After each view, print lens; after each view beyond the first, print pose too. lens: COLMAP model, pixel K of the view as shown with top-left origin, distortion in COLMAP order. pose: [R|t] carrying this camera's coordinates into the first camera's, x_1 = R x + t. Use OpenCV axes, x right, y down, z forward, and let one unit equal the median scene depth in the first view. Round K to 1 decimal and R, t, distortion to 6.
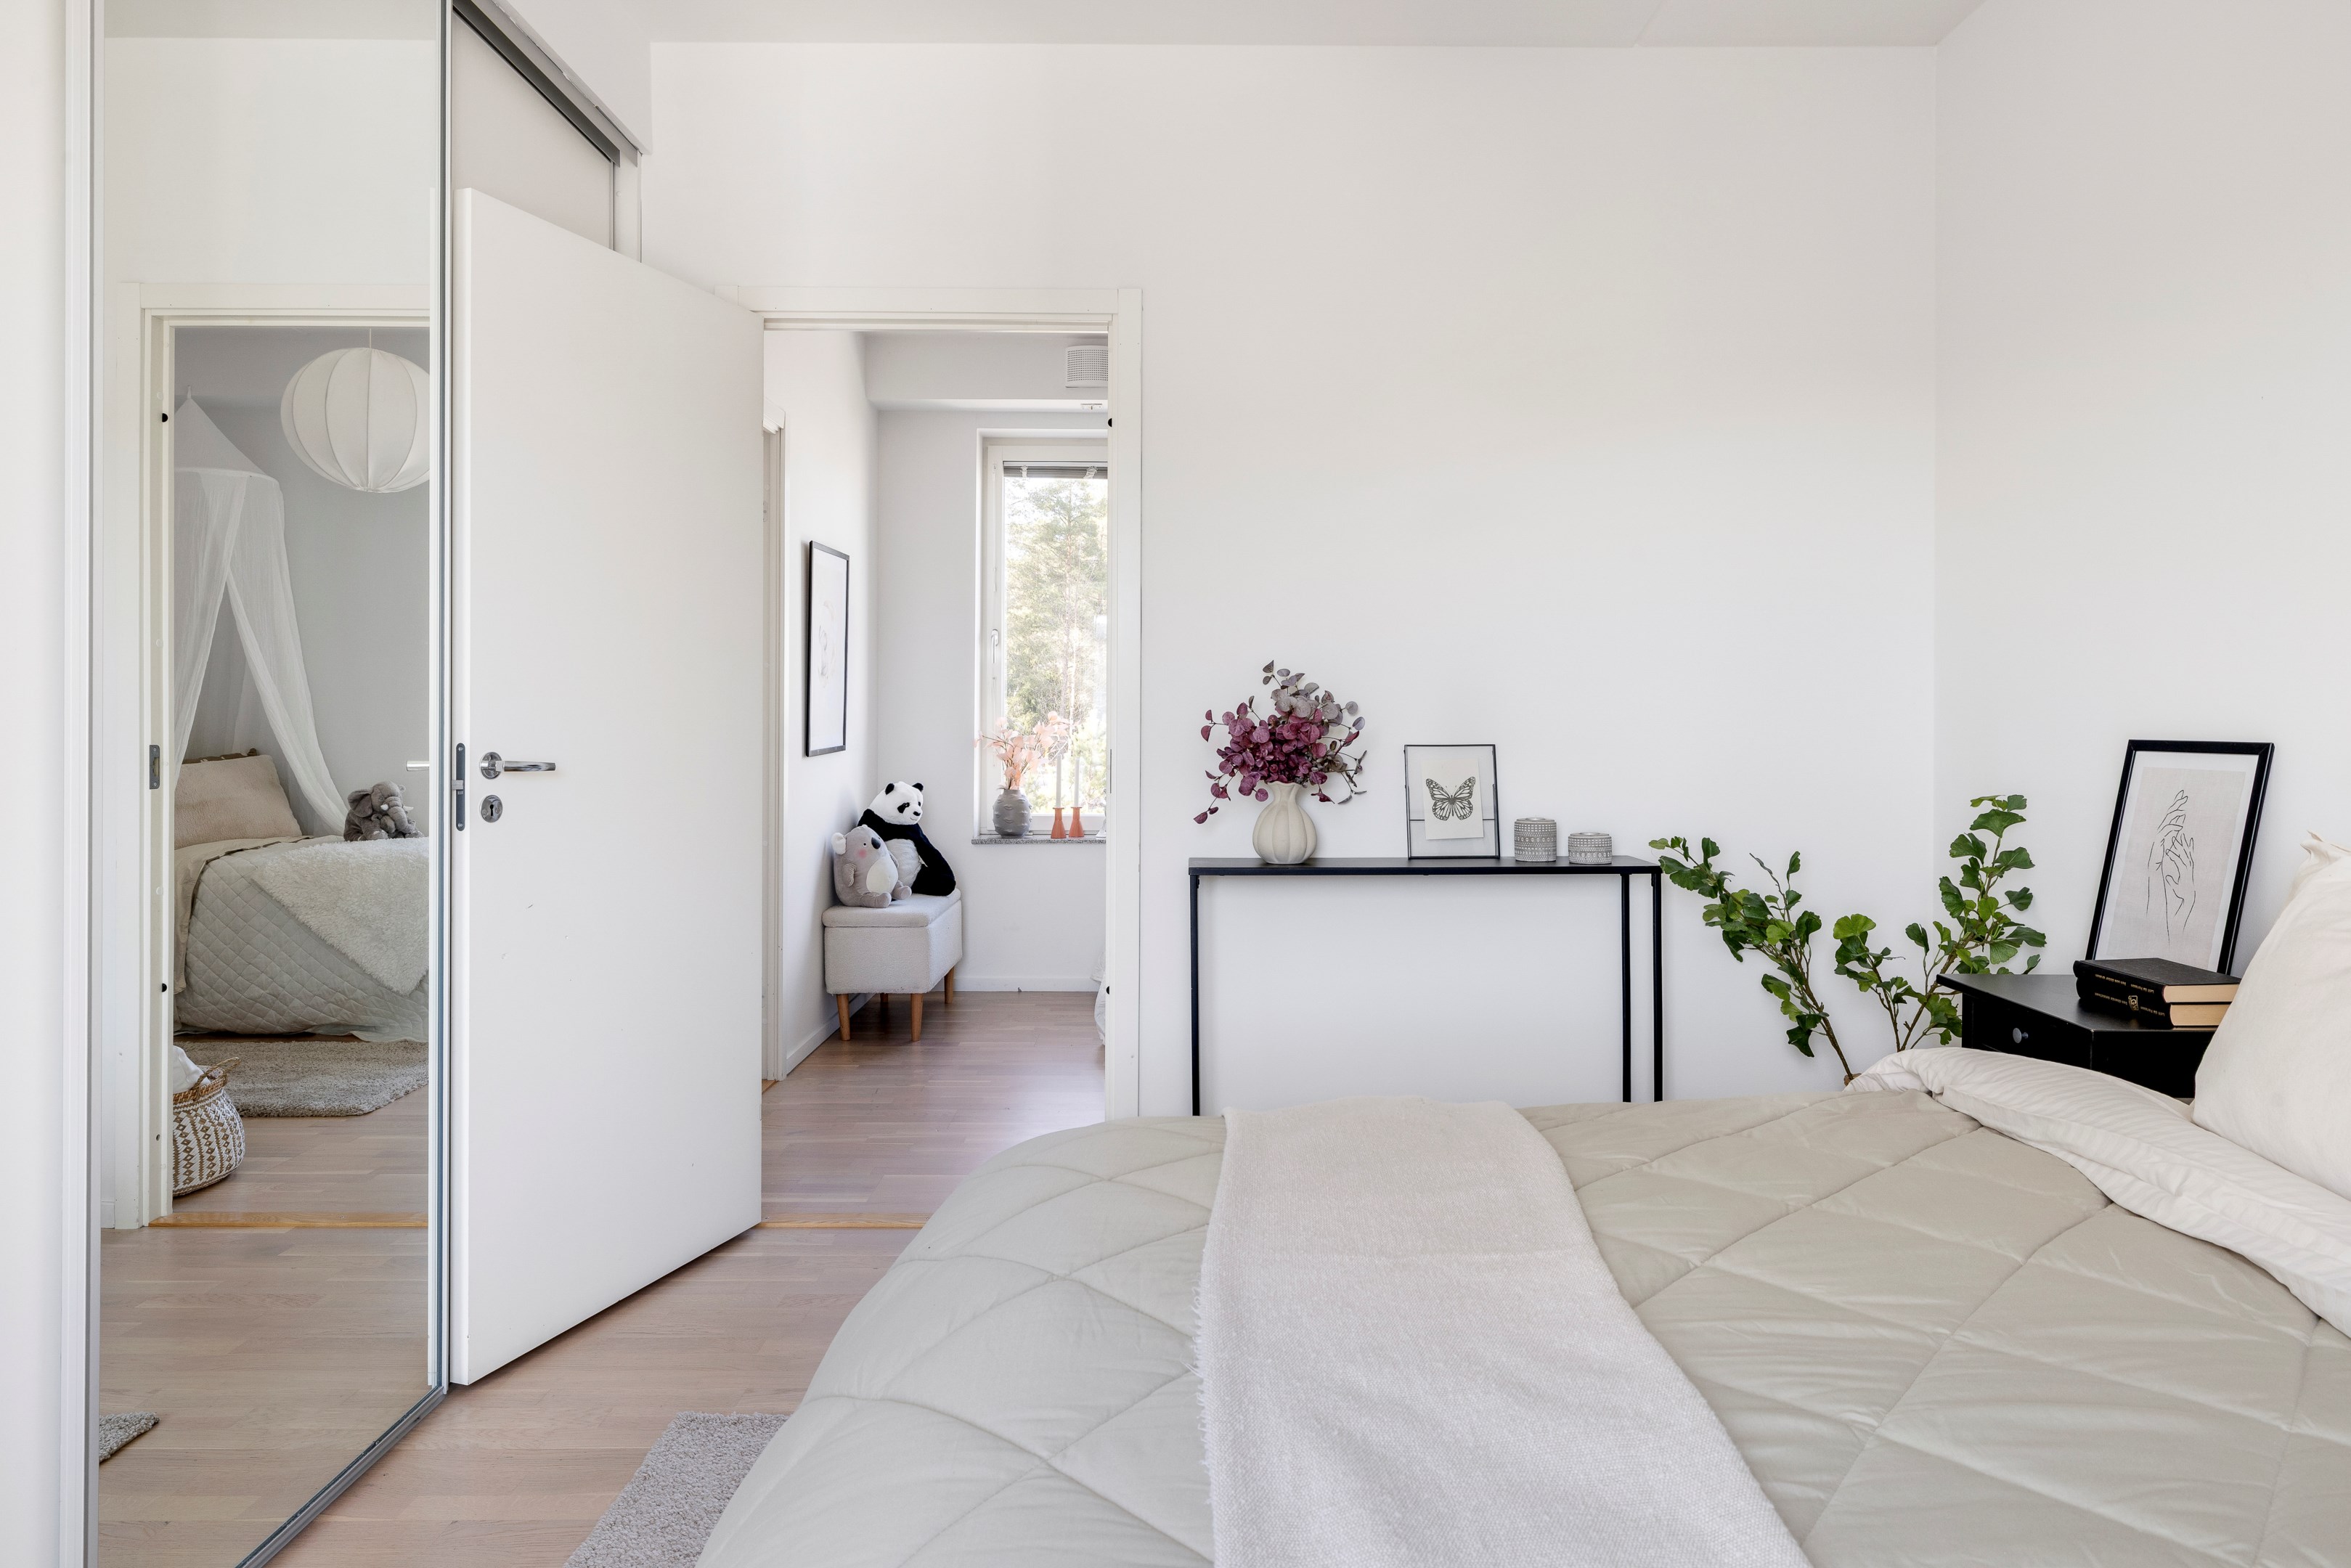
lens RADIAL K [[1423.7, 0, 1170.2], [0, 1423.7, 727.1], [0, 0, 1]] dist [-0.000473, 0.000188]
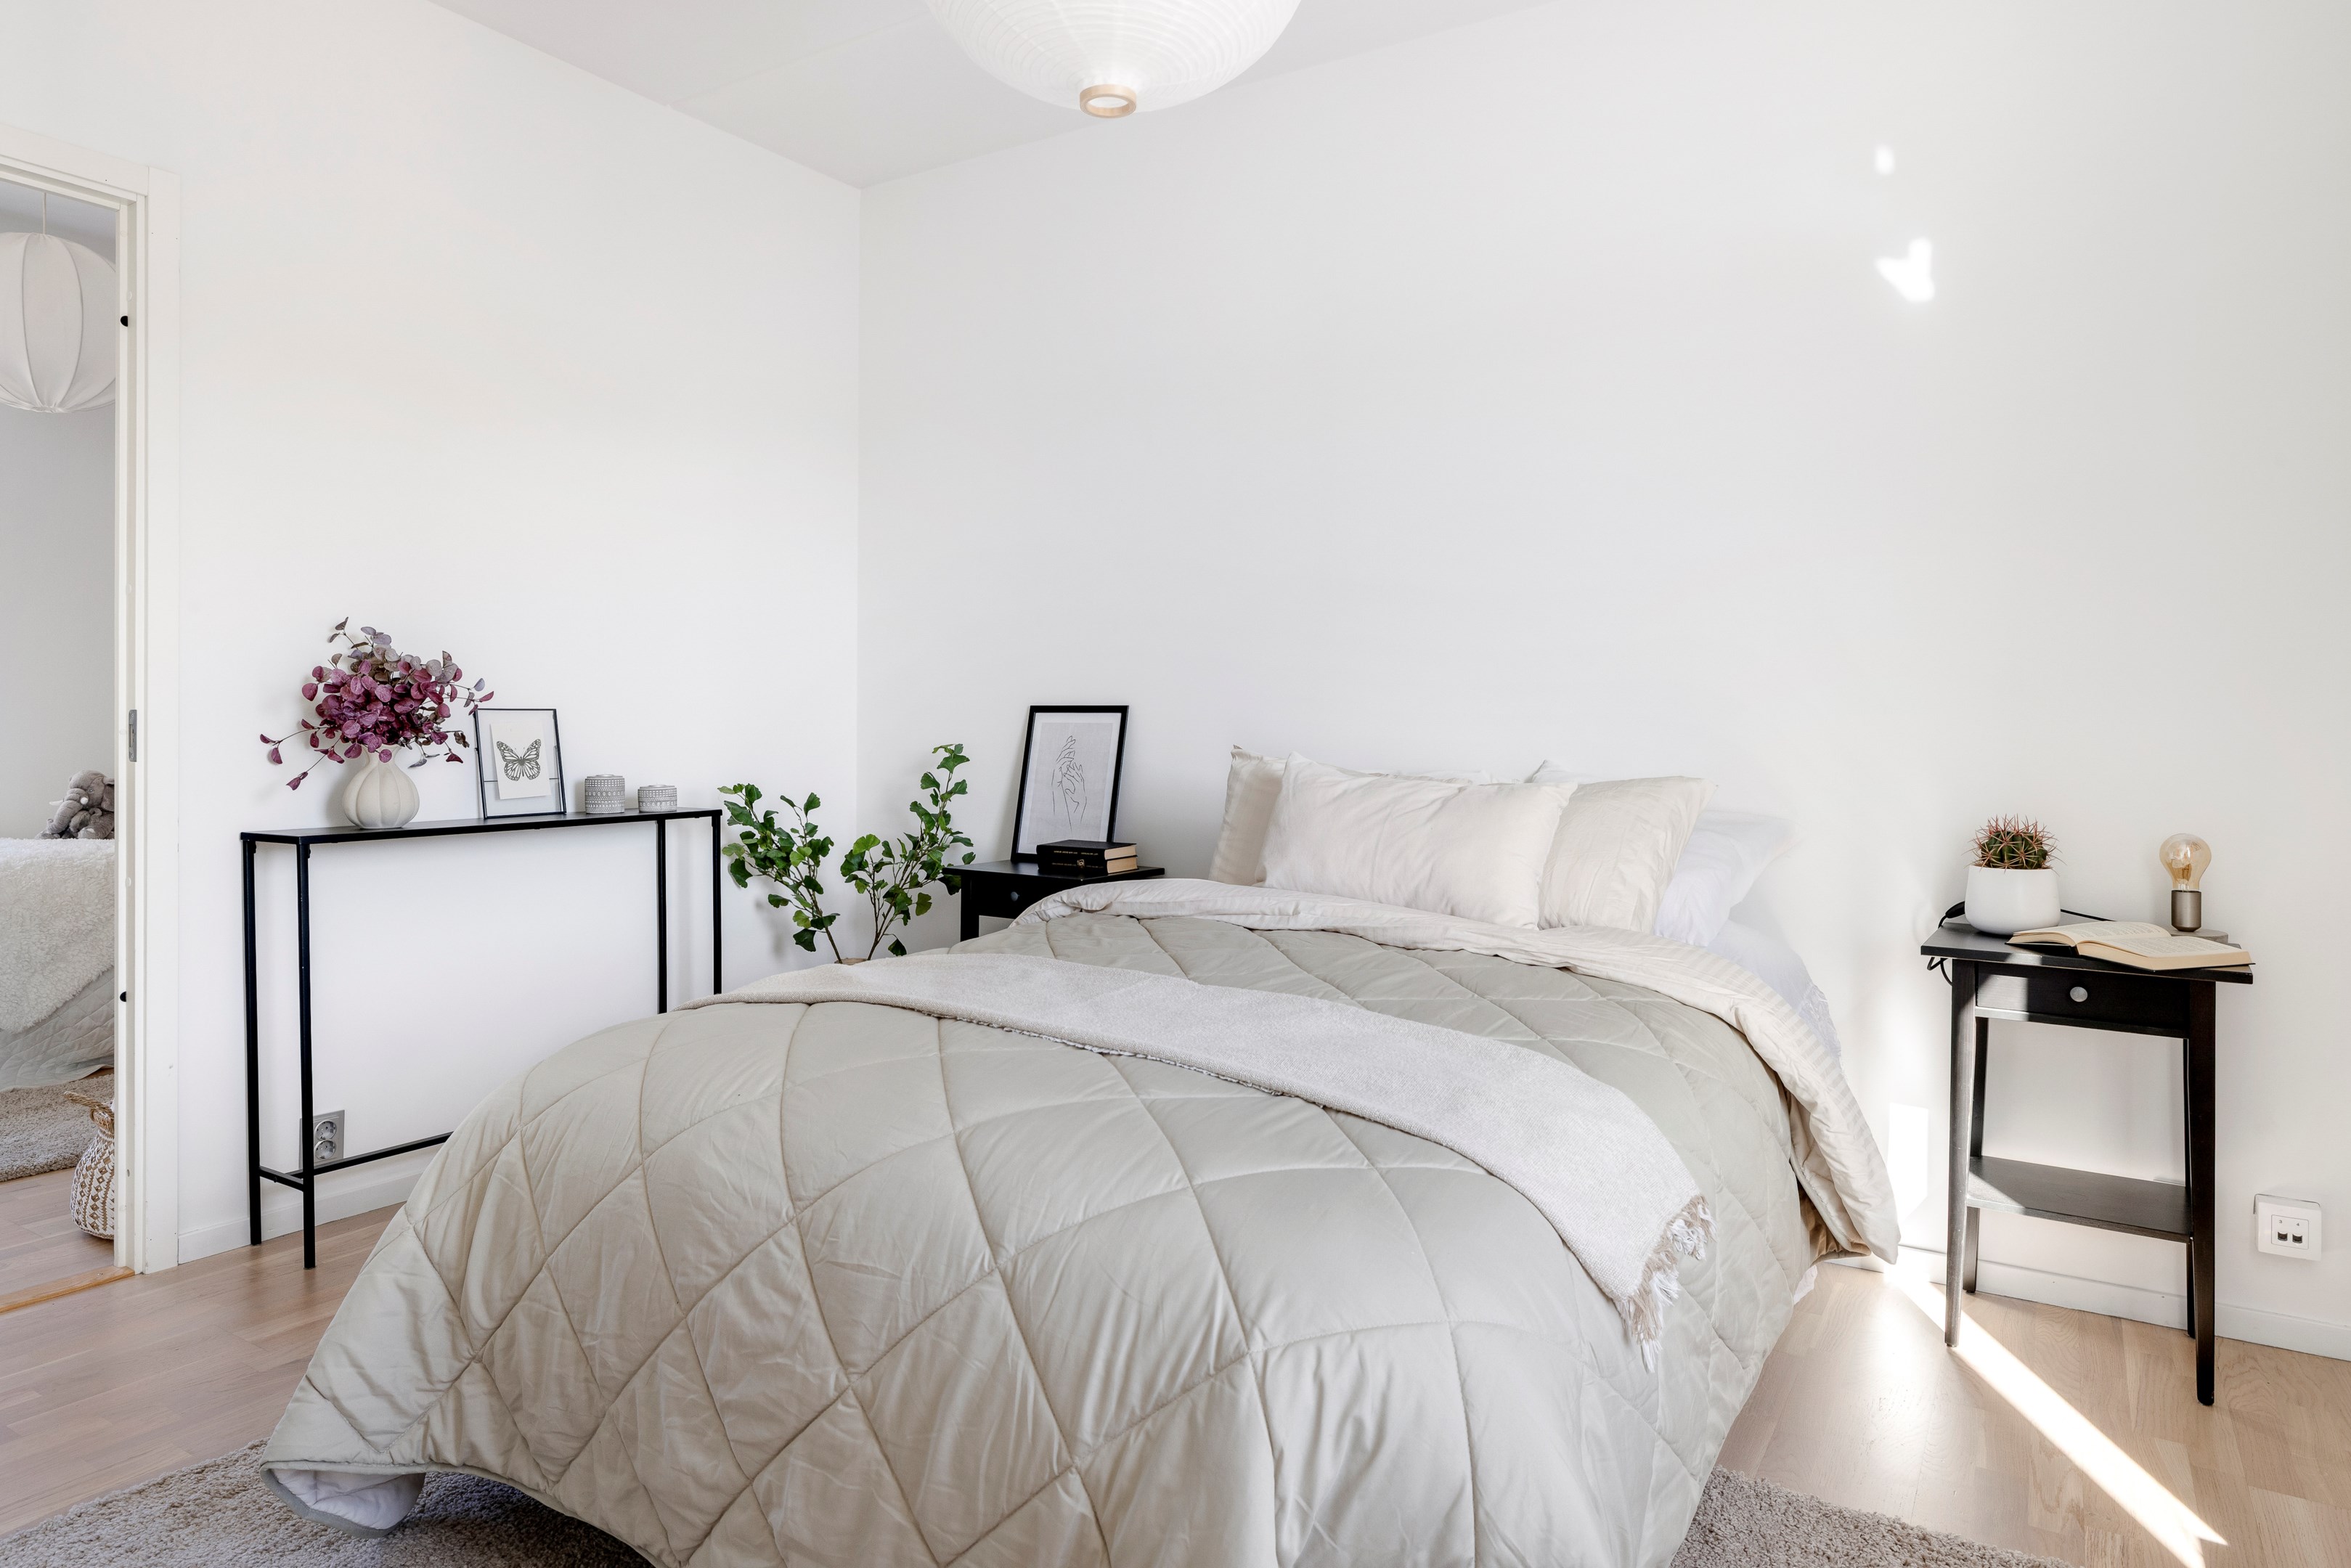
lens RADIAL K [[1423.7, 0, 1170.2], [0, 1423.7, 727.1], [0, 0, 1]] dist [-0.000473, 0.000188]
pose [[0.541625, 0.002405, 0.840617, -0.428112], [-0.001284, 0.999997, -0.002034, 0.027457], [-0.840619, 0.000022, 0.541627, 0.023939]]
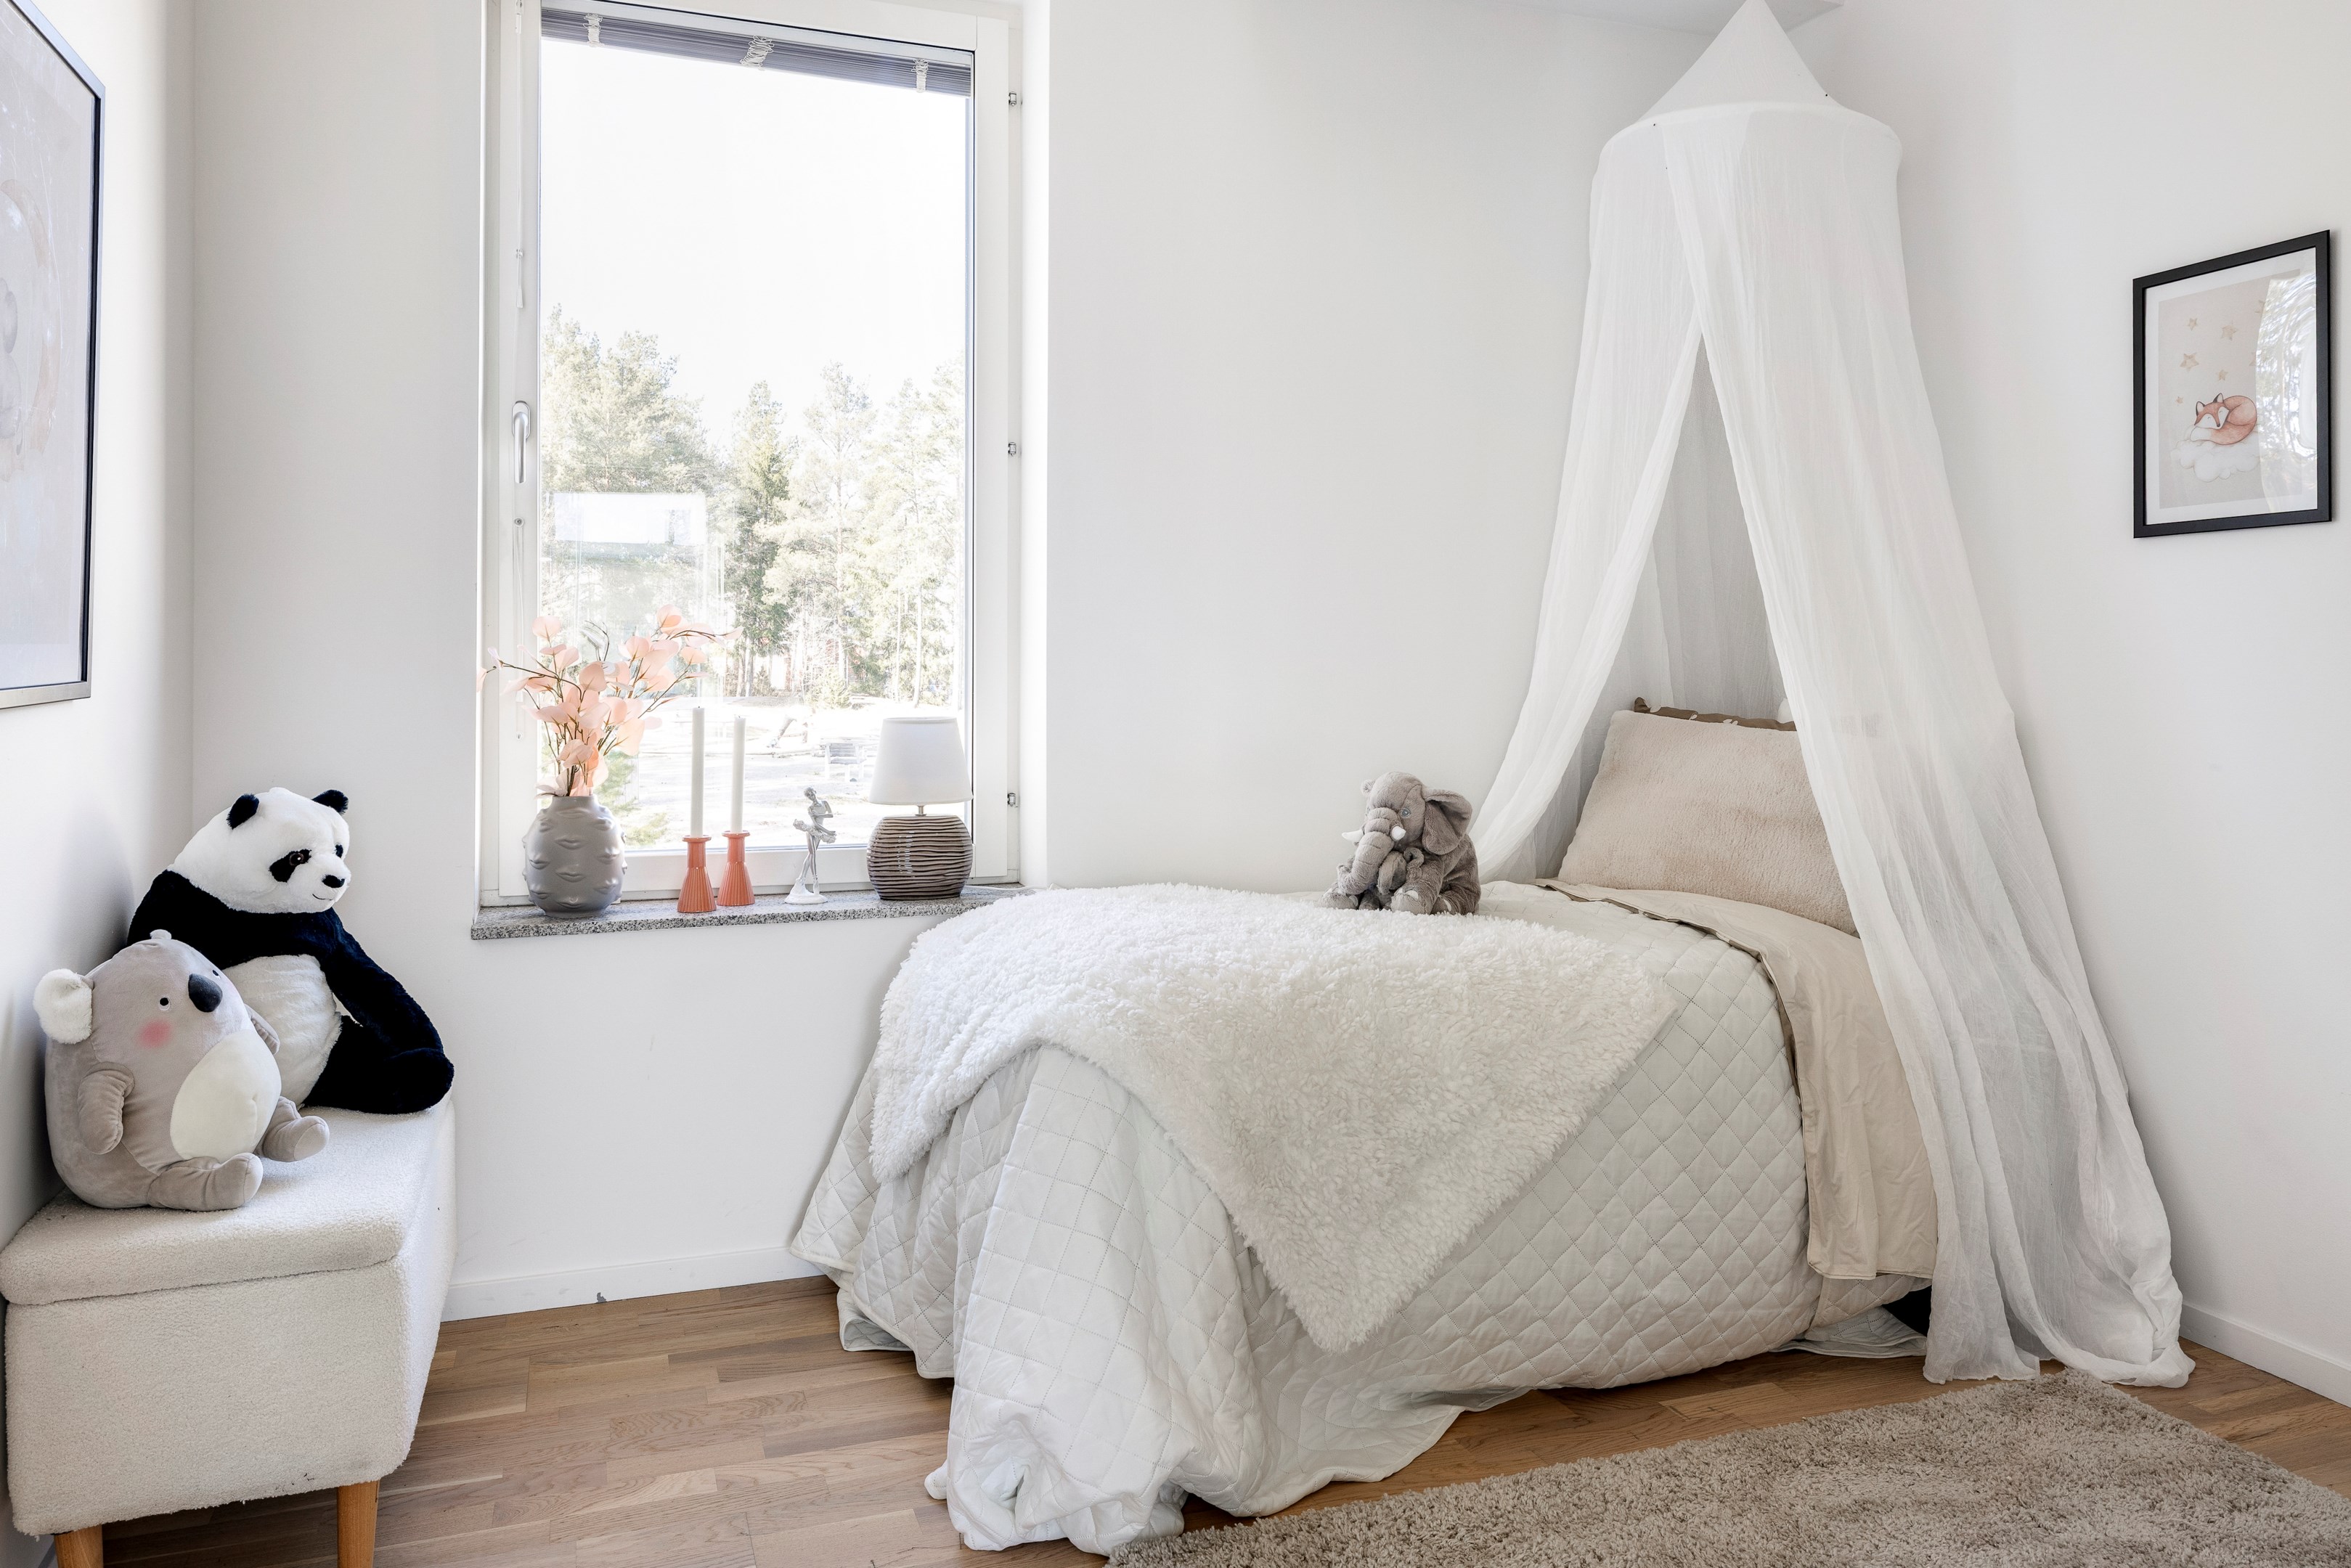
lens RADIAL K [[1620.6, 0, 1173.8], [0, 1620.6, 665.2], [0, 0, 1]] dist [-0.003356, -0.004649]
pose [[0.933974, 0.001766, 0.357337, -0.220946], [0.001148, 0.999968, -0.007941, 0.020839], [-0.357340, 0.007826, 0.933942, 0.970608]]
